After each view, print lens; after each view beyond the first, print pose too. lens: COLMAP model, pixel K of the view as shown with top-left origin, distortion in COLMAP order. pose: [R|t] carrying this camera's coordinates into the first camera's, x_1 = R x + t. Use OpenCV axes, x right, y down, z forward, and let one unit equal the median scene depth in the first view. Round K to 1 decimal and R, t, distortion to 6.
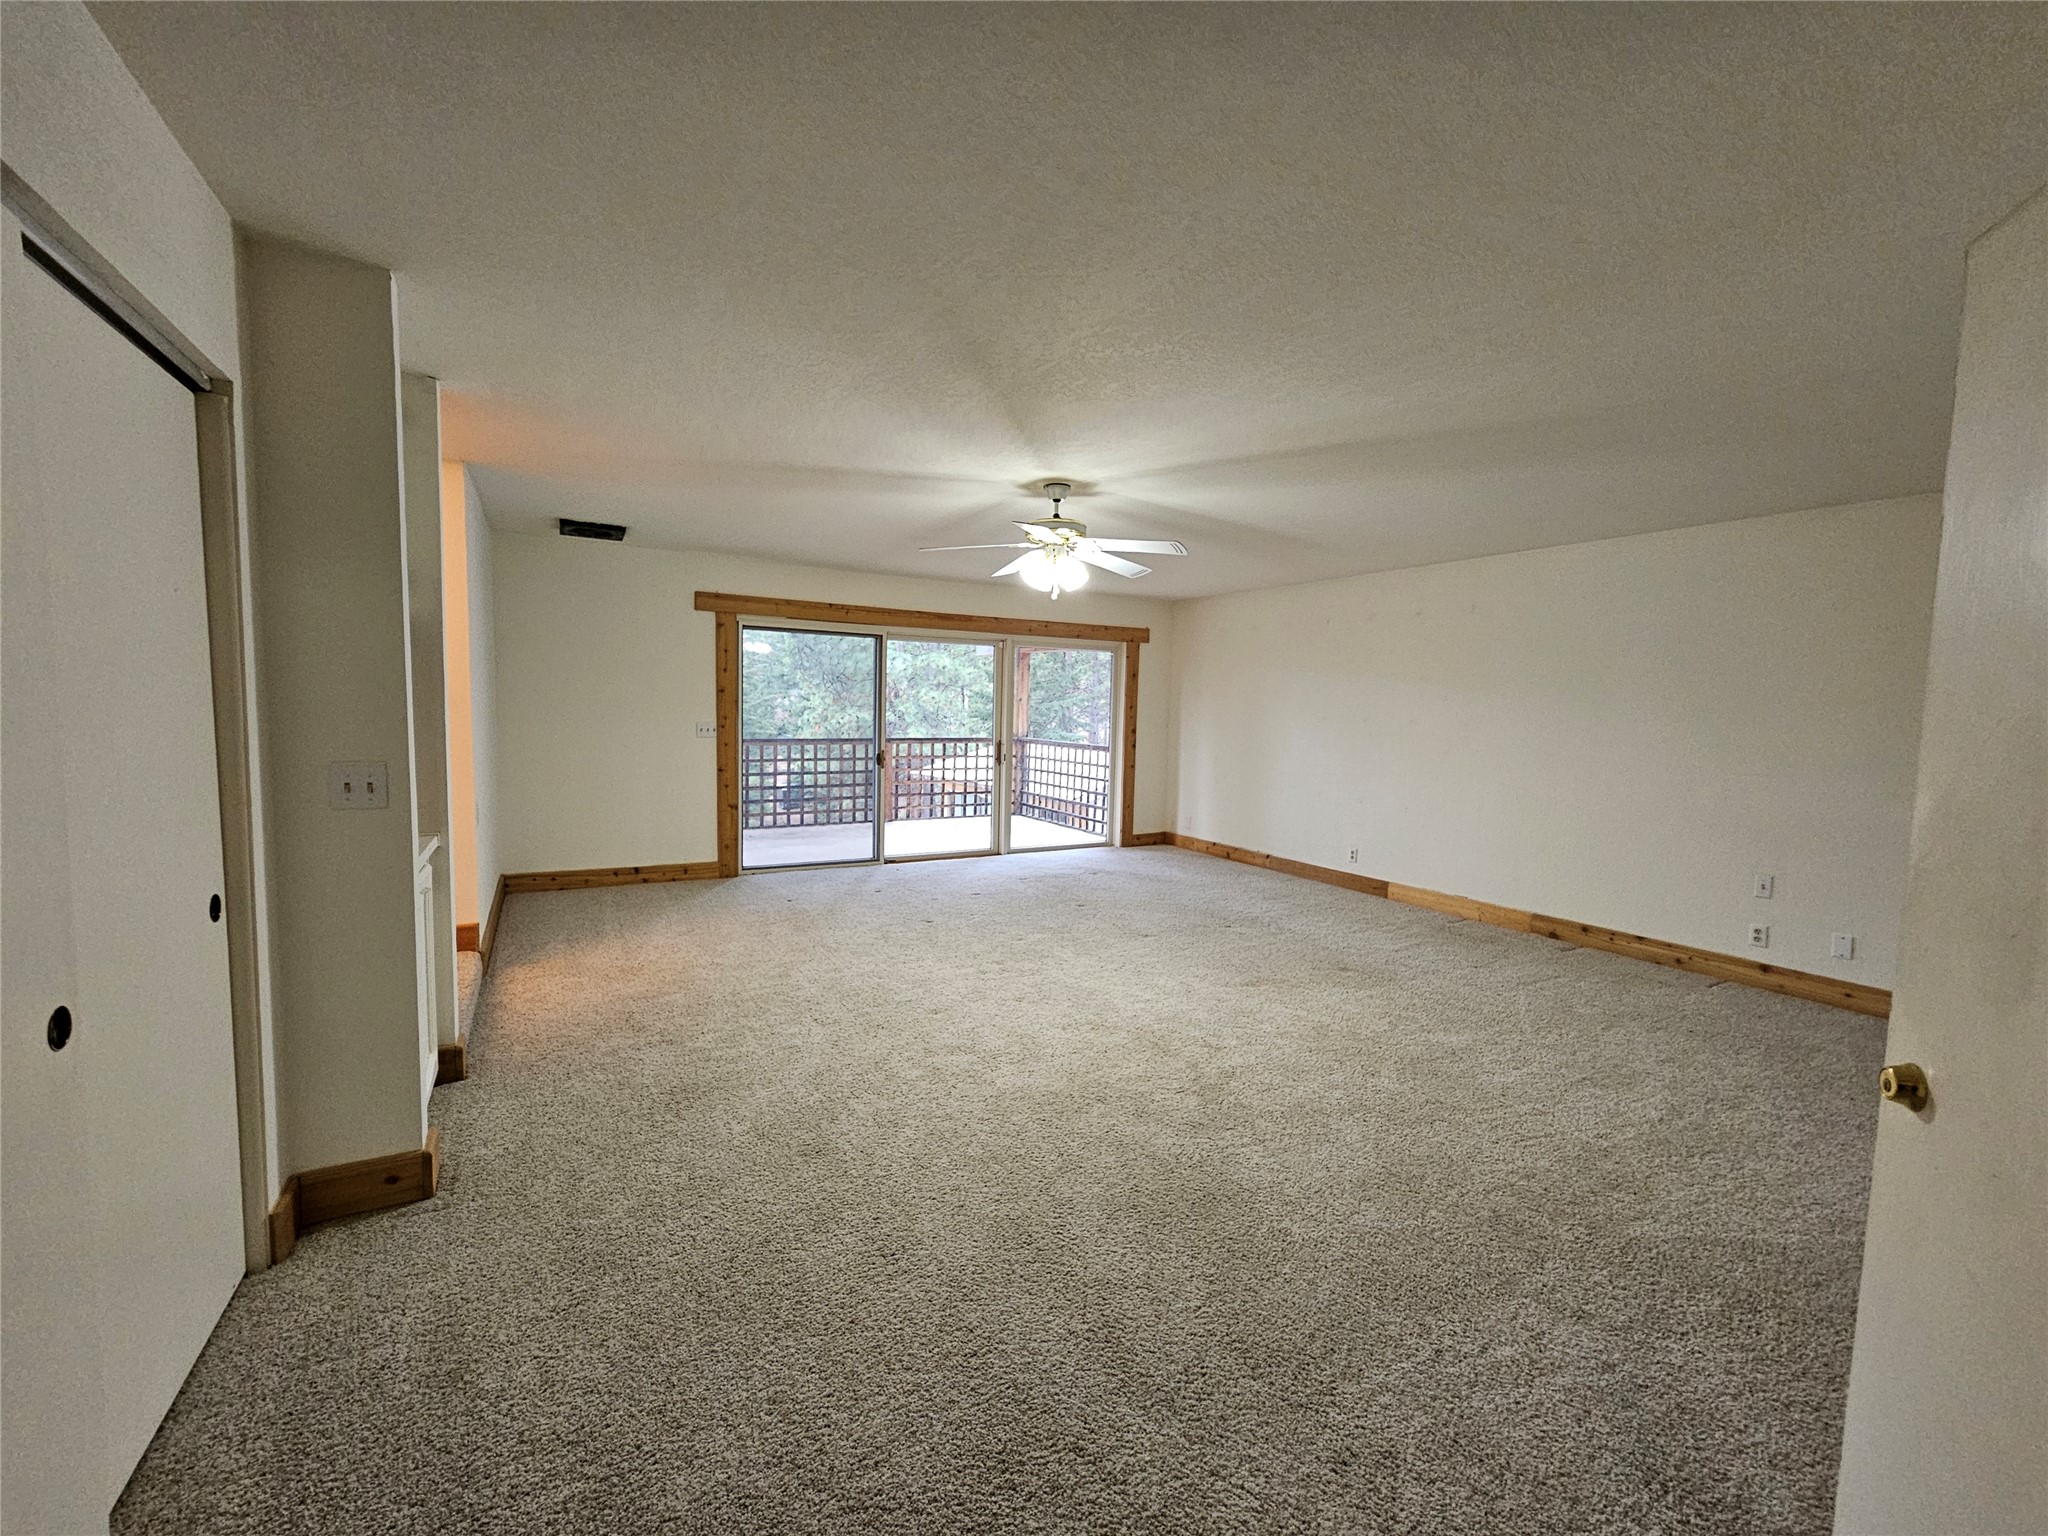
lens RADIAL K [[838.3, 0, 1022.2], [0, 838.3, 770.7], [0, 0, 1]] dist [0.003455, 0.000445]
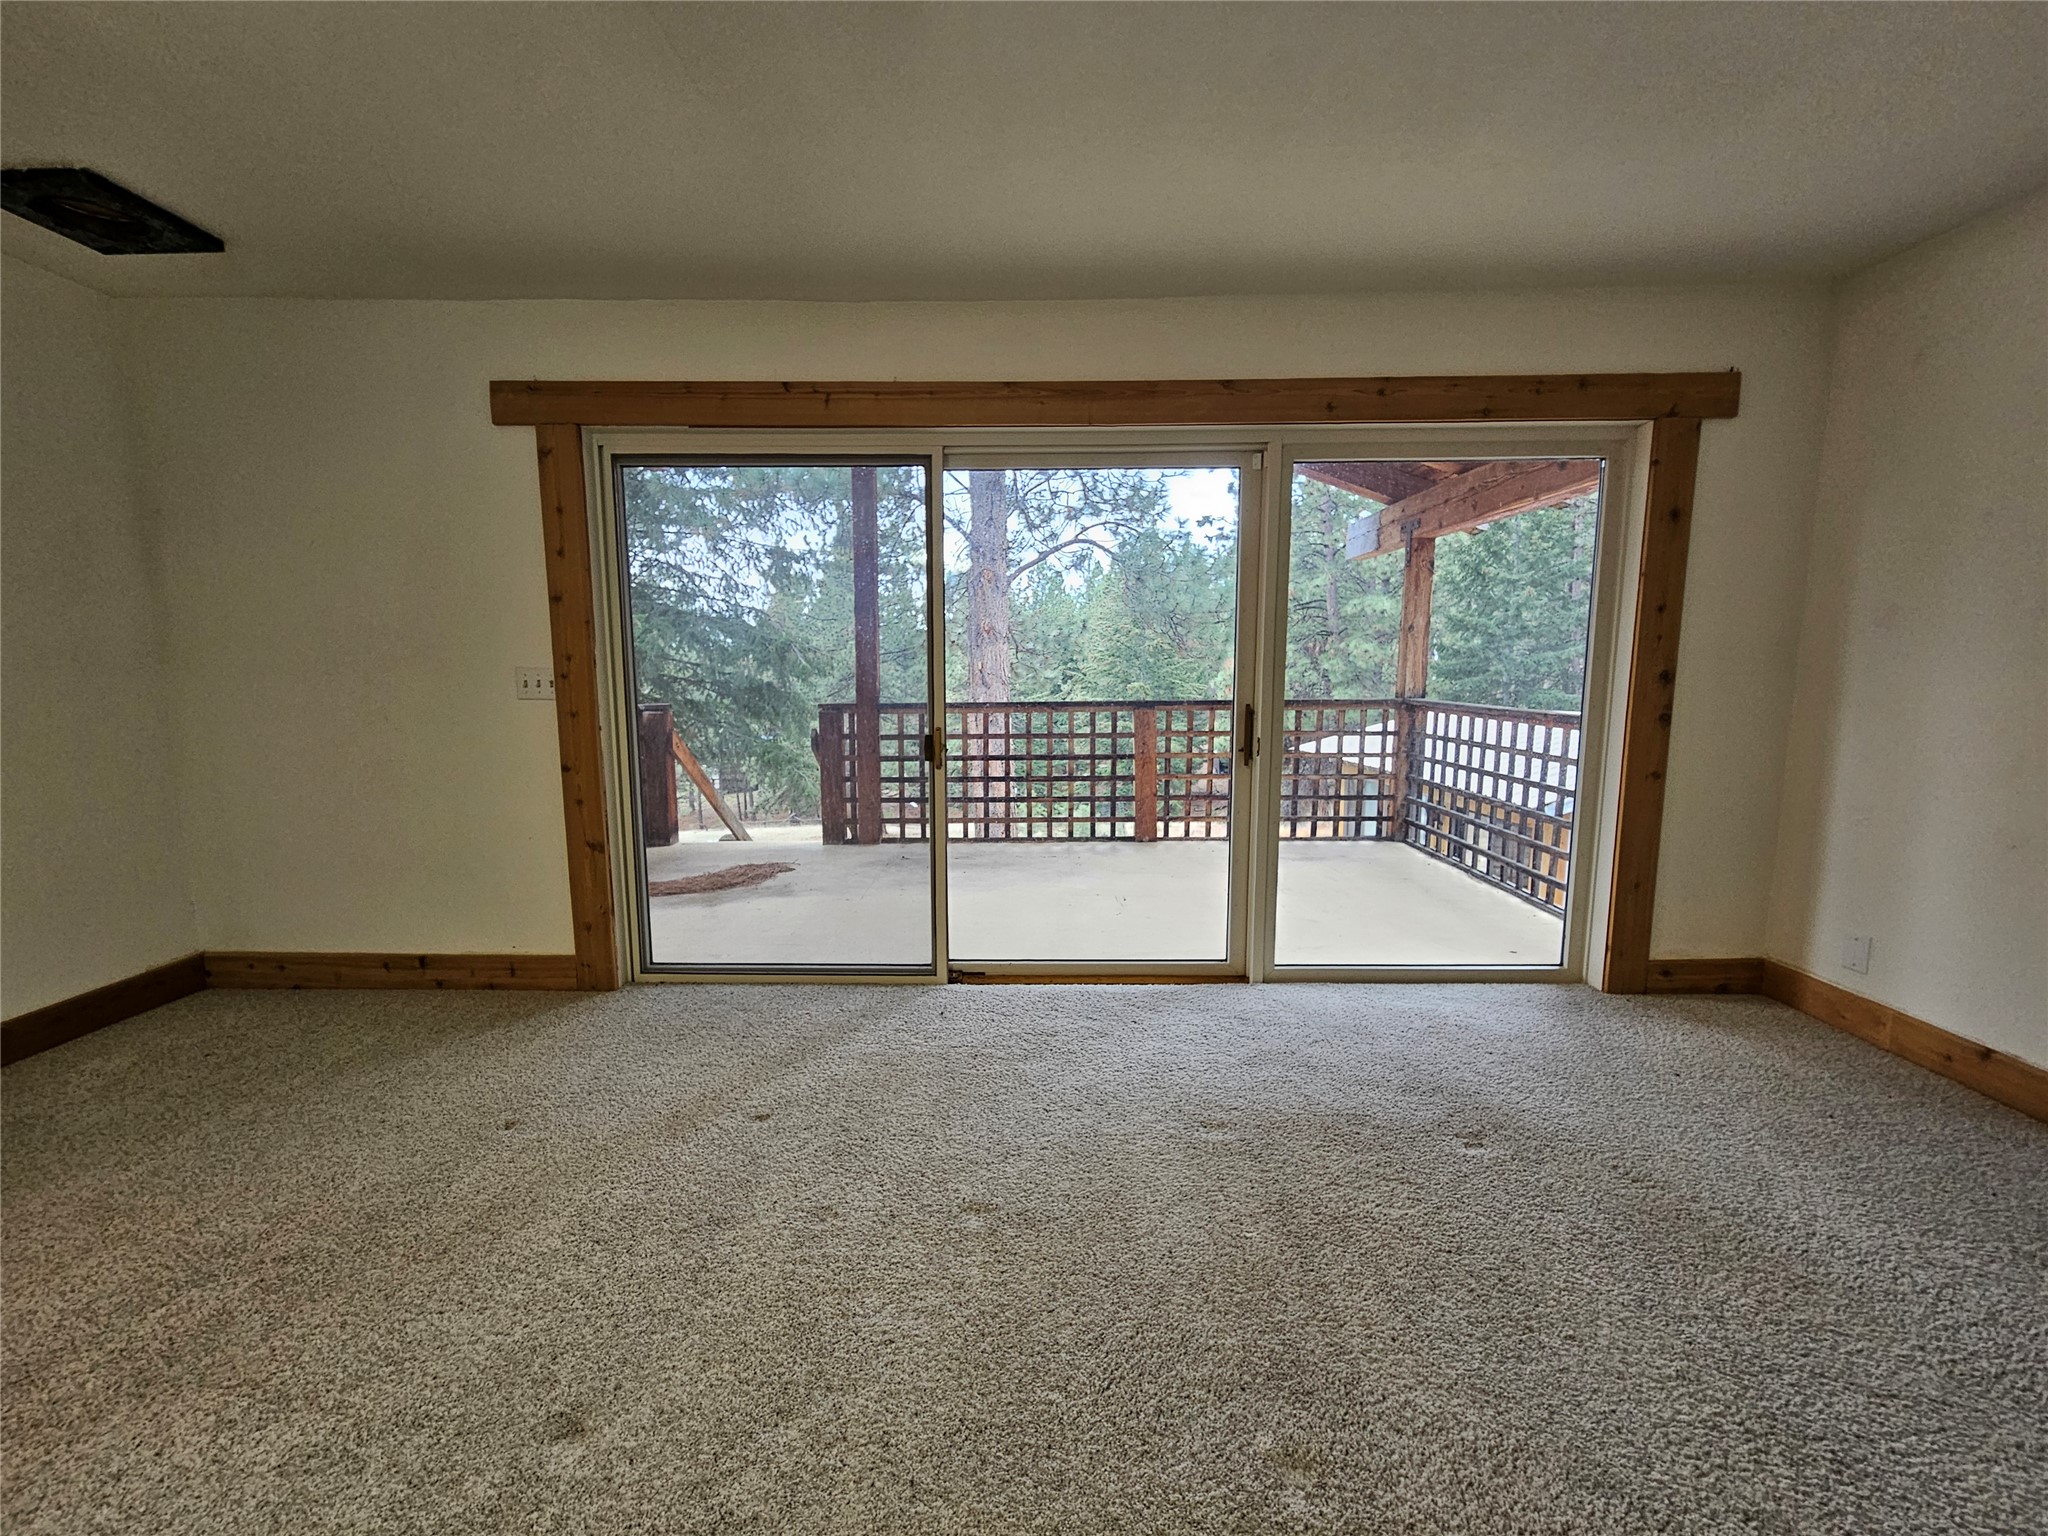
lens RADIAL K [[838.3, 0, 1029.2], [0, 838.3, 771.1], [0, 0, 1]] dist [0.003455, 0.000445]
pose [[0.864561, 0.037486, -0.501128, 0.080159], [-0.016150, 0.998771, 0.046850, -0.019806], [0.502269, -0.032412, 0.864104, 0.558951]]
